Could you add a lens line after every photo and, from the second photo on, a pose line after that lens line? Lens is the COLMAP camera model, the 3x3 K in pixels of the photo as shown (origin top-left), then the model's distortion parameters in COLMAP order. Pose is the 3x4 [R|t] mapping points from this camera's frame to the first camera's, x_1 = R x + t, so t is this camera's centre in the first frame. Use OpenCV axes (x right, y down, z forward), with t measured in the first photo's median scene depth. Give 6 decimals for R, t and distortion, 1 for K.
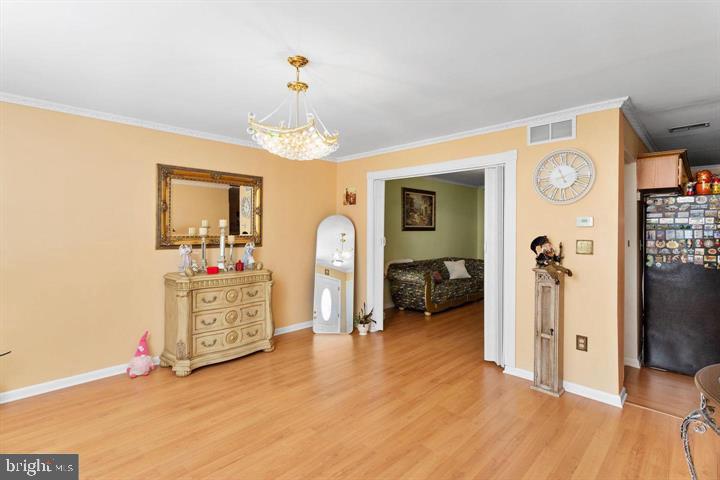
lens RADIAL K [[338.9, 0, 358.9], [0, 338.9, 227.0], [0, 0, 1]] dist [0.000084, -0.000110]
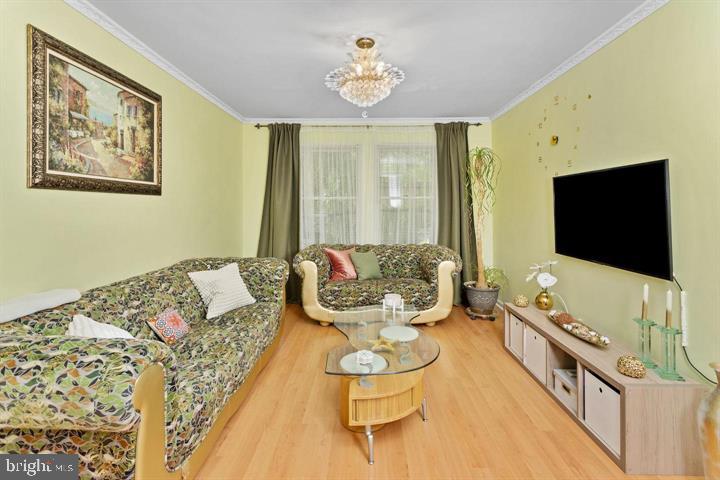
lens RADIAL K [[343.5, 0, 360.3], [0, 343.5, 205.1], [0, 0, 1]] dist [-0.000177, 0.000111]
pose [[0.716959, -0.002179, 0.697112, 0.219363], [0.004751, 0.999987, -0.001761, 0.048227], [-0.697099, 0.004574, 0.716960, 1.076697]]
